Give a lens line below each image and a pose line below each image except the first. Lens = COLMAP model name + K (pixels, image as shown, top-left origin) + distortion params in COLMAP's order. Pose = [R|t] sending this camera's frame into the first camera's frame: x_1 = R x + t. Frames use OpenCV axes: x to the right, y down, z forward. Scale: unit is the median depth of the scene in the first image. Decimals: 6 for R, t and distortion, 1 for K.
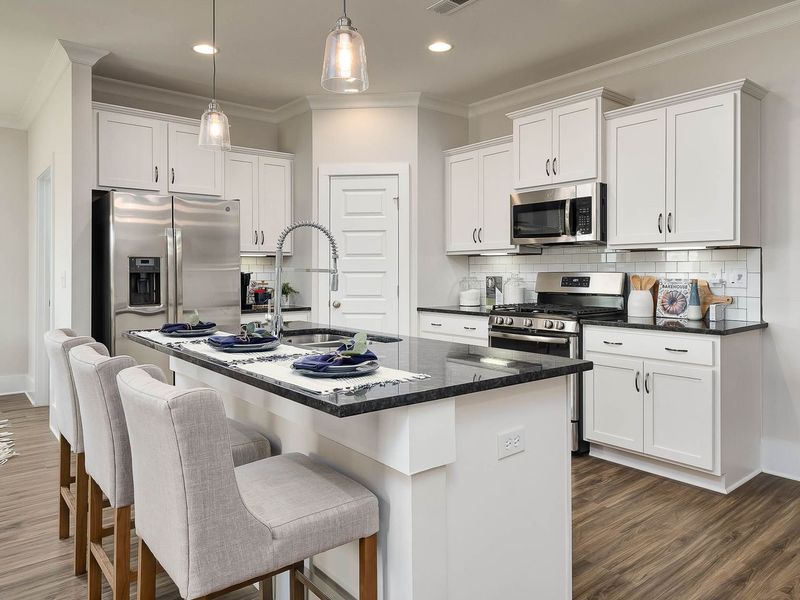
lens RADIAL K [[560.4, 0, 401.4], [0, 560.4, 269.8], [0, 0, 1]] dist [0.002324, 0.001716]
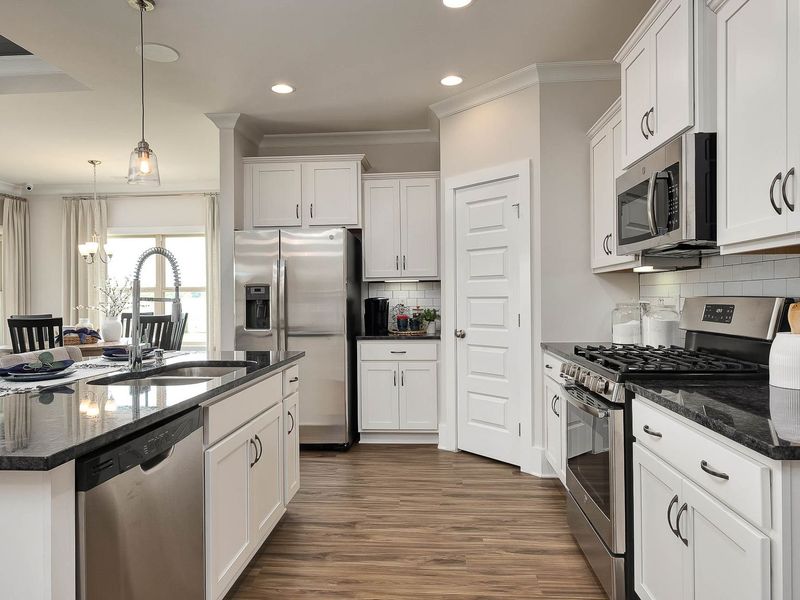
lens RADIAL K [[529.3, 0, 397.7], [0, 529.3, 298.0], [0, 0, 1]] dist [0.002387, 0.001229]
pose [[0.723906, -0.003898, -0.689888, 0.467323], [0.012174, 0.999901, 0.007125, -0.002490], [0.689791, -0.013557, 0.723881, 0.396064]]
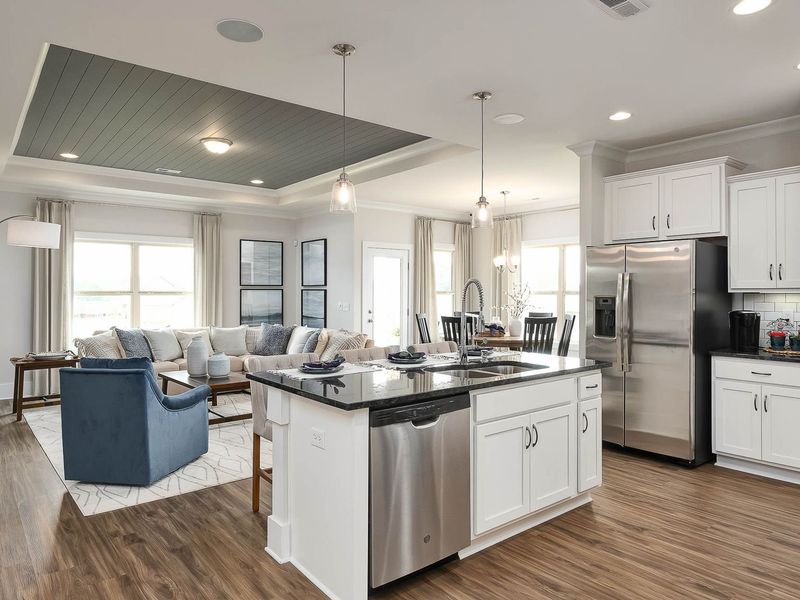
lens RADIAL K [[533.1, 0, 401.2], [0, 533.1, 289.4], [0, 0, 1]] dist [0.003860, 0.000230]
pose [[0.000729, -0.002499, -0.999997, 0.692075], [0.003322, 0.999991, -0.002497, -0.036719], [0.999994, -0.003320, 0.000737, 0.518259]]
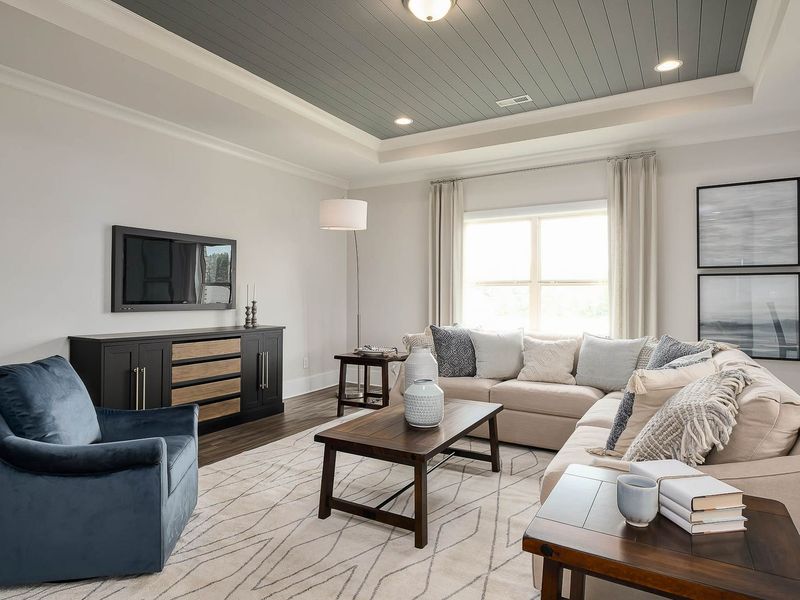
lens RADIAL K [[481.6, 0, 402.0], [0, 481.6, 295.8], [0, 0, 1]] dist [-0.001152, -0.000219]
pose [[-0.939465, 0.002707, -0.342634, -0.435529], [0.002348, 0.999996, 0.001463, 0.001060], [0.342637, 0.000570, -0.939468, 0.685721]]
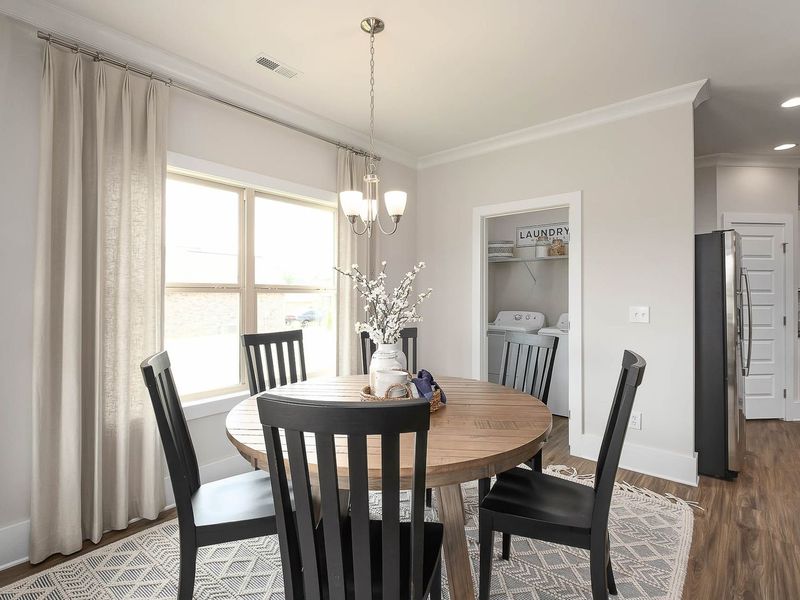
lens RADIAL K [[428.2, 0, 400.0], [0, 428.2, 300.0], [0, 0, 1]] dist [0.006540, 0.001077]
pose [[0.981570, 0.001267, 0.191100, -1.185719], [-0.001861, 0.999994, 0.002931, -0.009653], [-0.191095, -0.003232, 0.981566, 0.300040]]
